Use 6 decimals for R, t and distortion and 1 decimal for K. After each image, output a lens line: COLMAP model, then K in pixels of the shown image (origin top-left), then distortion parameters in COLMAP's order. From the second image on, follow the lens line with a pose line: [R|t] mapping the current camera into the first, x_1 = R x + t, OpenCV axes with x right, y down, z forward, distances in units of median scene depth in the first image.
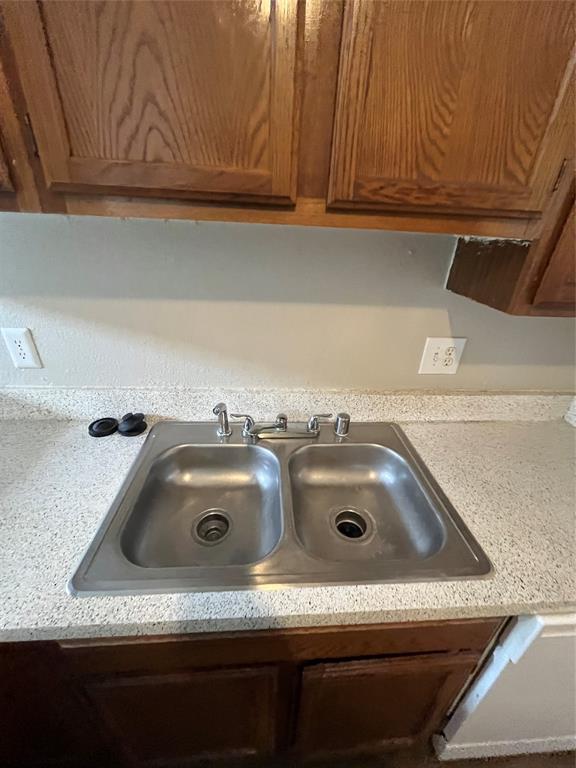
lens RADIAL K [[312.0, 0, 288.0], [0, 312.0, 384.0], [0, 0, 1]] dist [-0.000526, -0.000003]
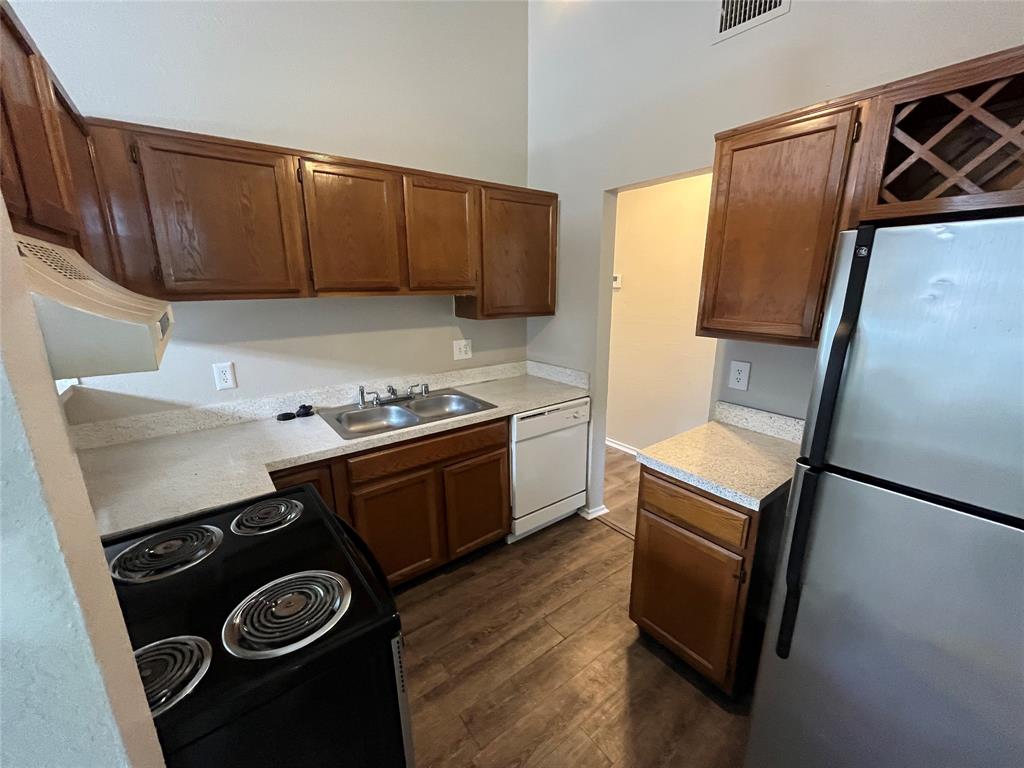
lens RADIAL K [[416.0, 0, 512.0], [0, 416.0, 384.0], [0, 0, 1]] dist [-0.000526, -0.000003]
pose [[0.831347, -0.178506, 0.526306, -0.751291], [0.286725, 0.949010, -0.131033, 0.615963], [-0.476079, 0.259839, 0.840138, -1.453860]]
